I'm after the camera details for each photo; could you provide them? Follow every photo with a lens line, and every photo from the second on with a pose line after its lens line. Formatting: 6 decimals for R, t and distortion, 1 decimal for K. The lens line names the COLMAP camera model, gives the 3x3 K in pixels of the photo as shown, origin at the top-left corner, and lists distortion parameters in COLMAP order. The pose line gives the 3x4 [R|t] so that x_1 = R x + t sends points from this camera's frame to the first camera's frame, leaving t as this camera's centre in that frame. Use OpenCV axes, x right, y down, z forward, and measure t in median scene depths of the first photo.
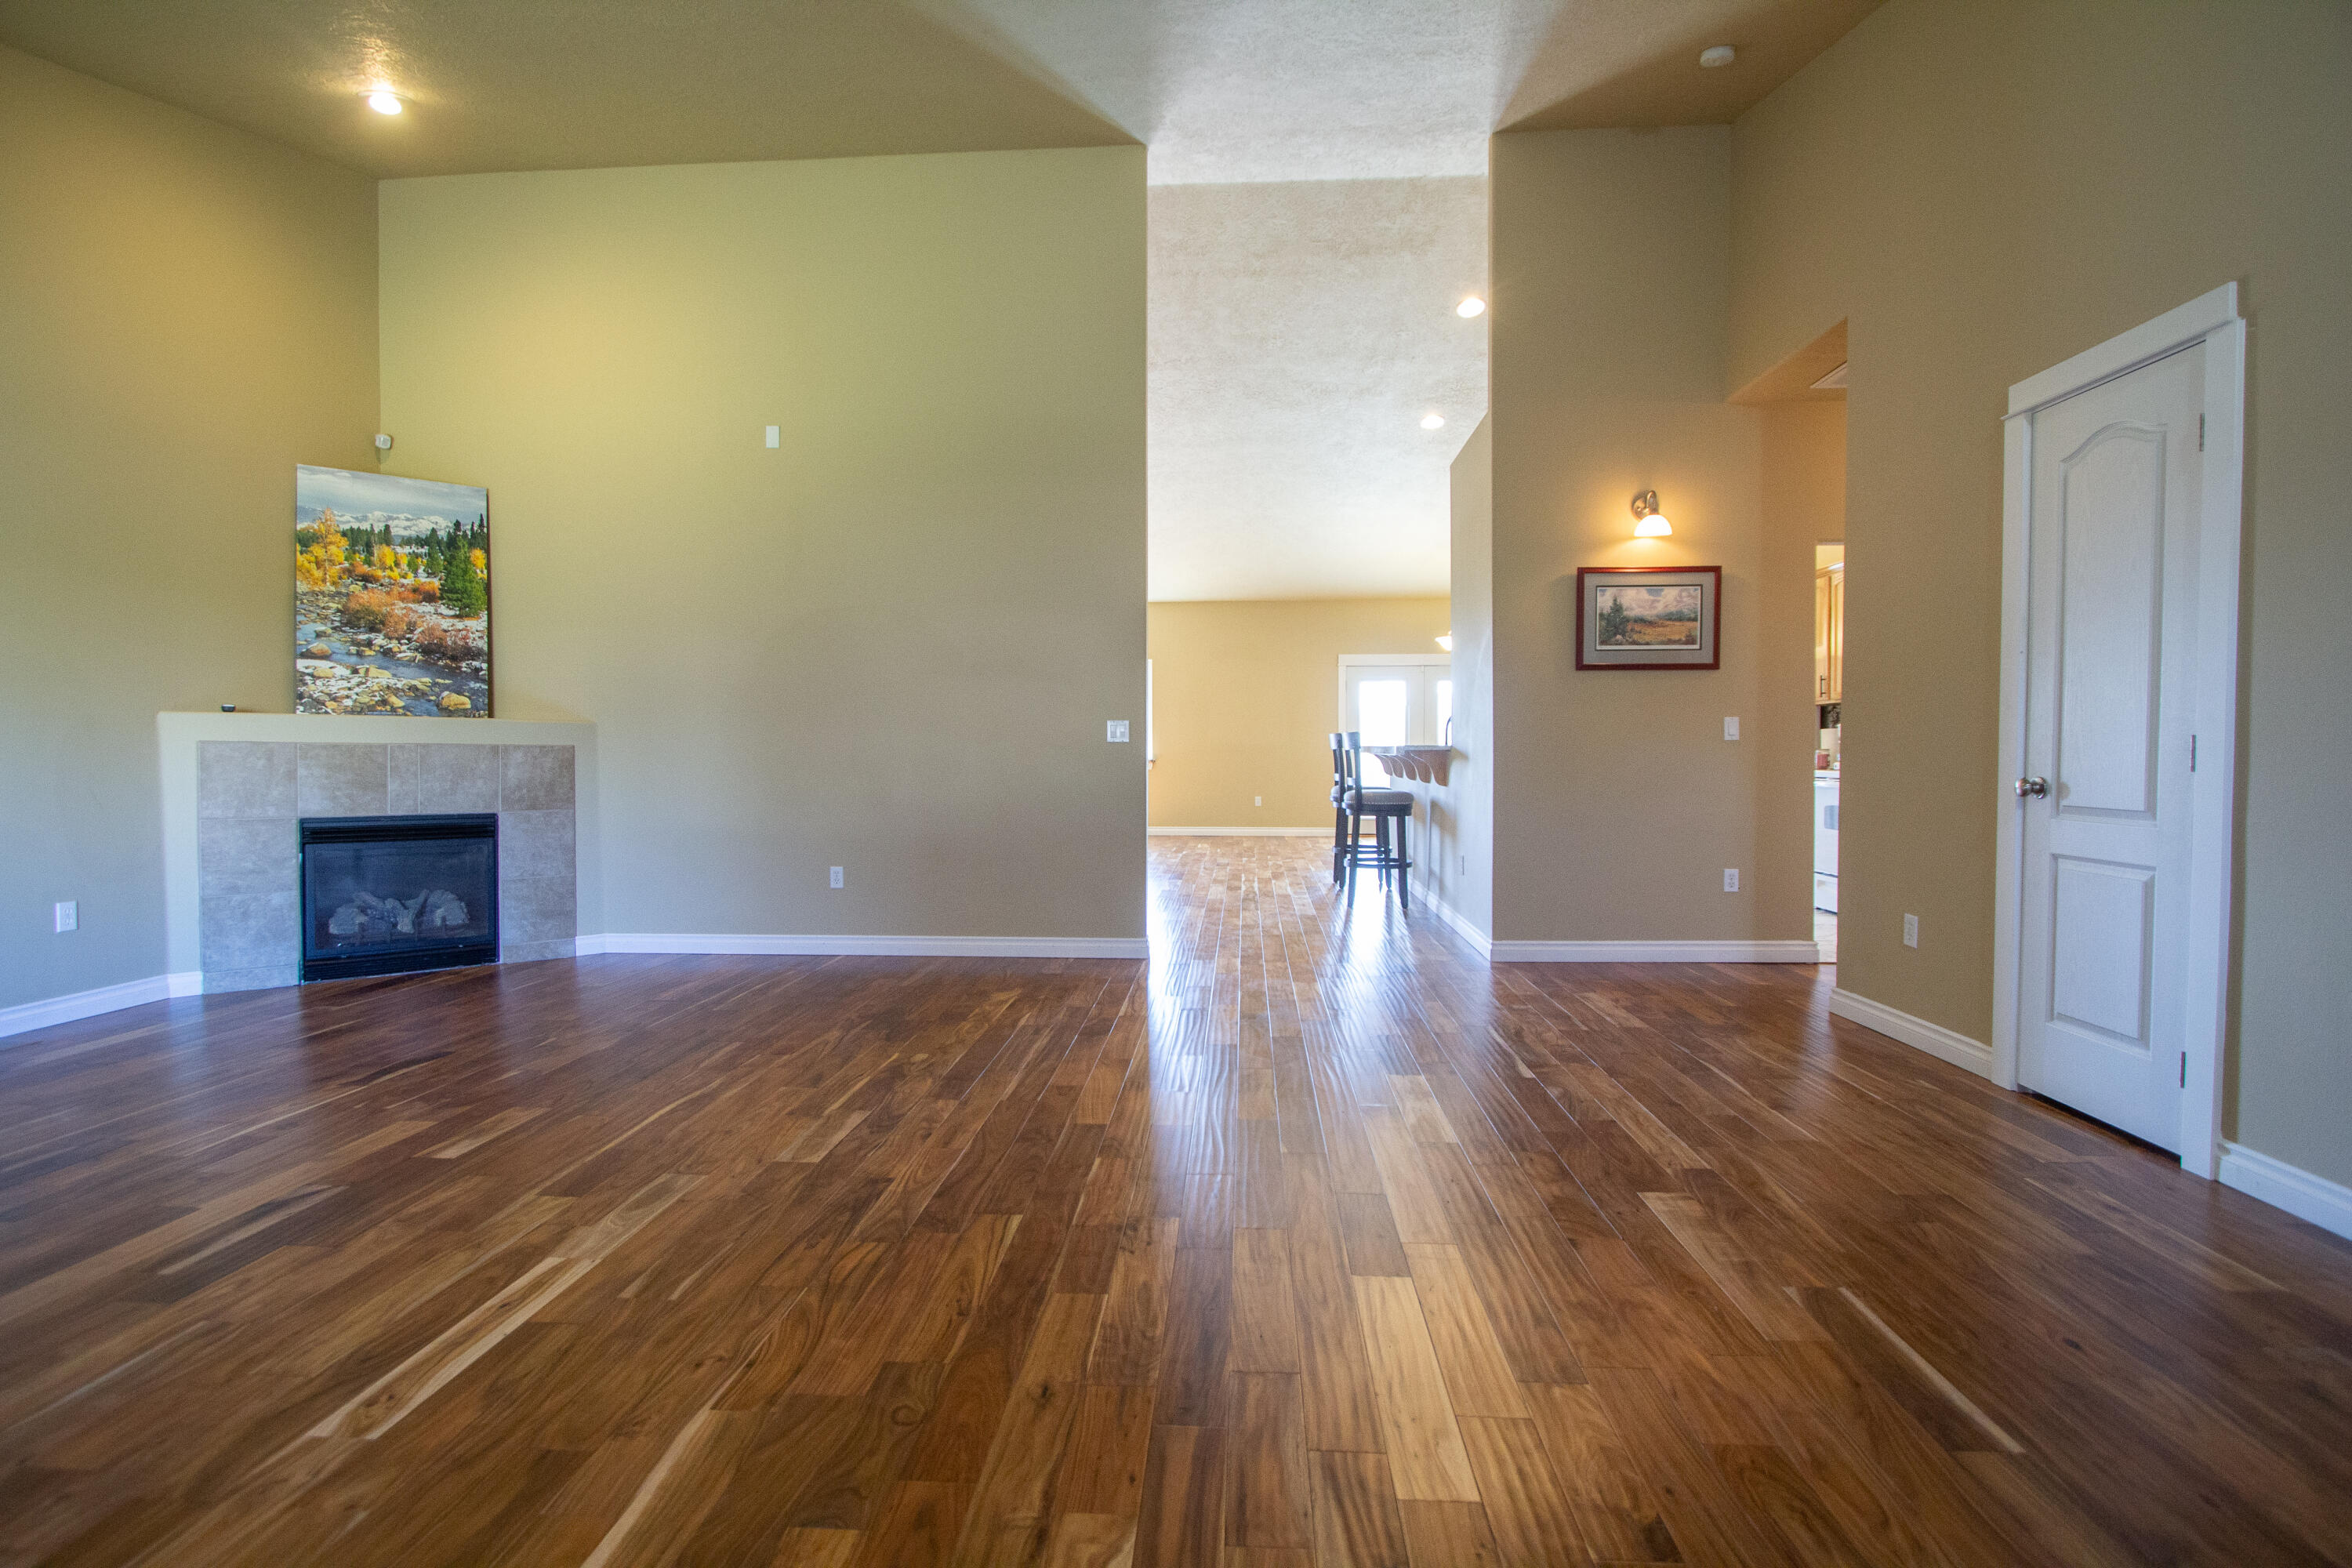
lens RADIAL K [[1084.1, 0, 1158.0], [0, 1084.1, 777.5], [0, 0, 1]] dist [-0.019375, 0.000005]
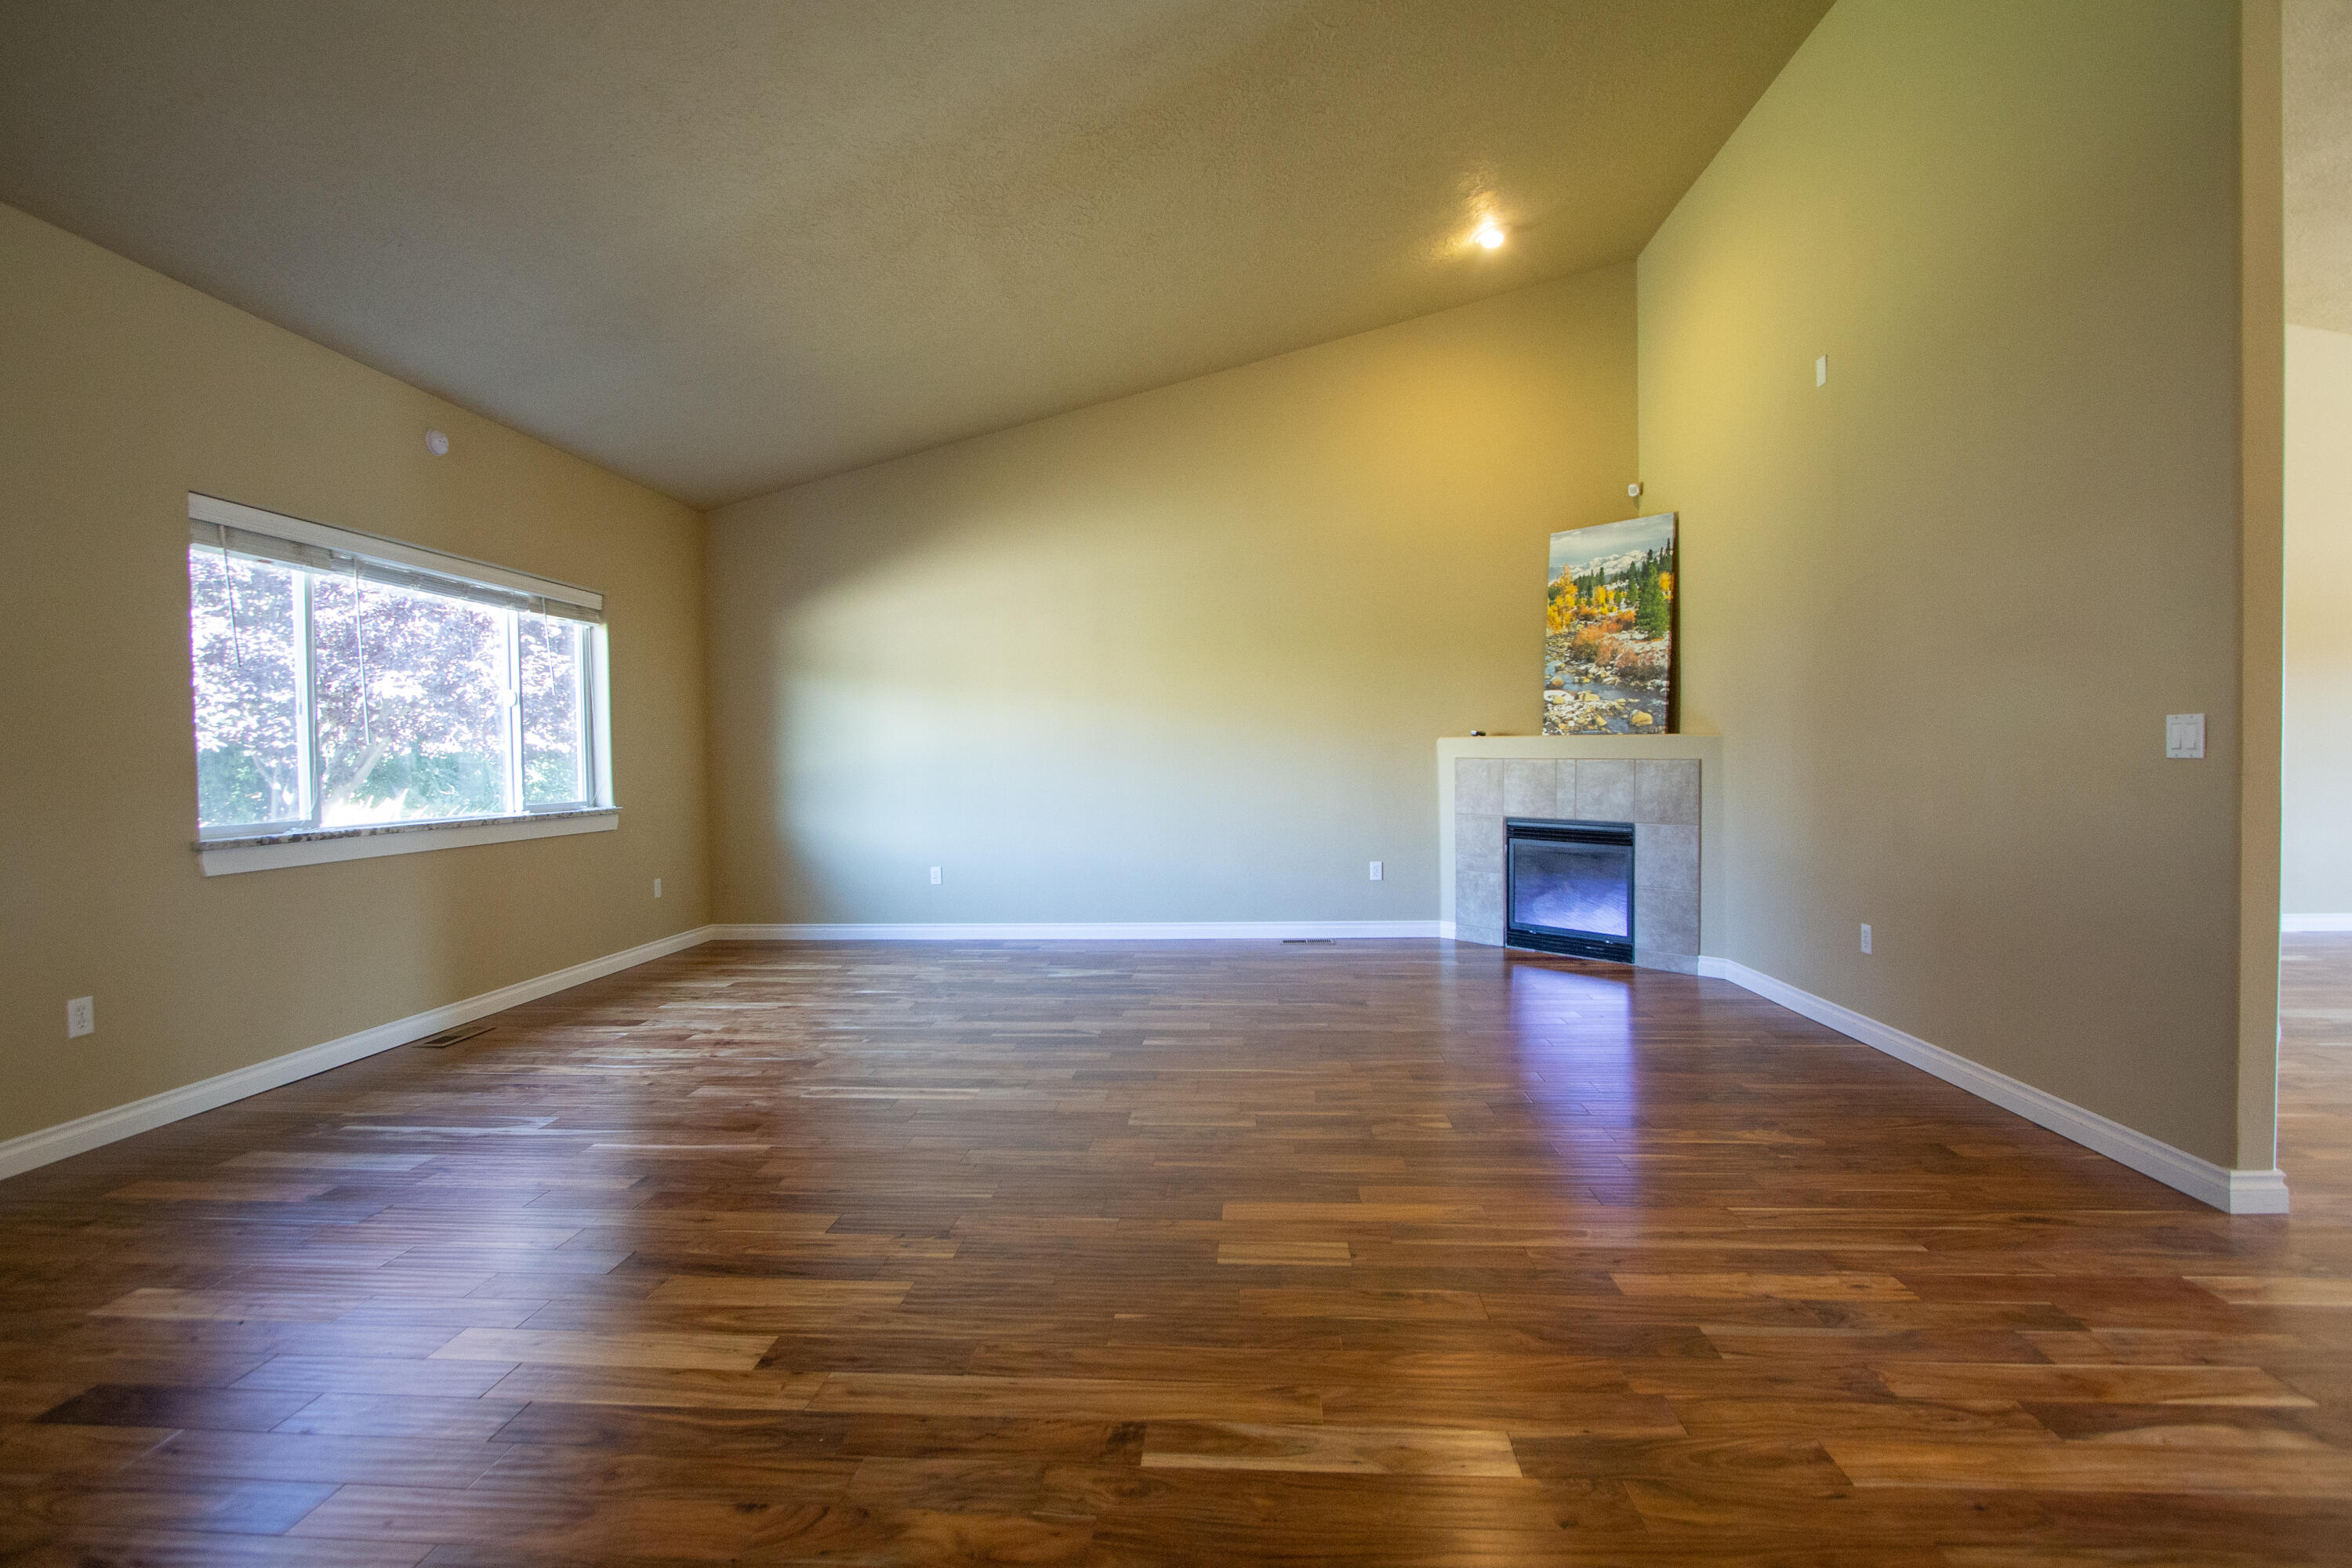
lens RADIAL K [[1084.1, 0, 1159.4], [0, 1084.1, 783.8], [0, 0, 1]] dist [-0.019375, 0.000005]
pose [[0.003217, 0.025044, -0.999681, 0.447993], [-0.014649, 0.999580, 0.024994, -0.025979], [0.999888, 0.014564, 0.003583, 0.529091]]
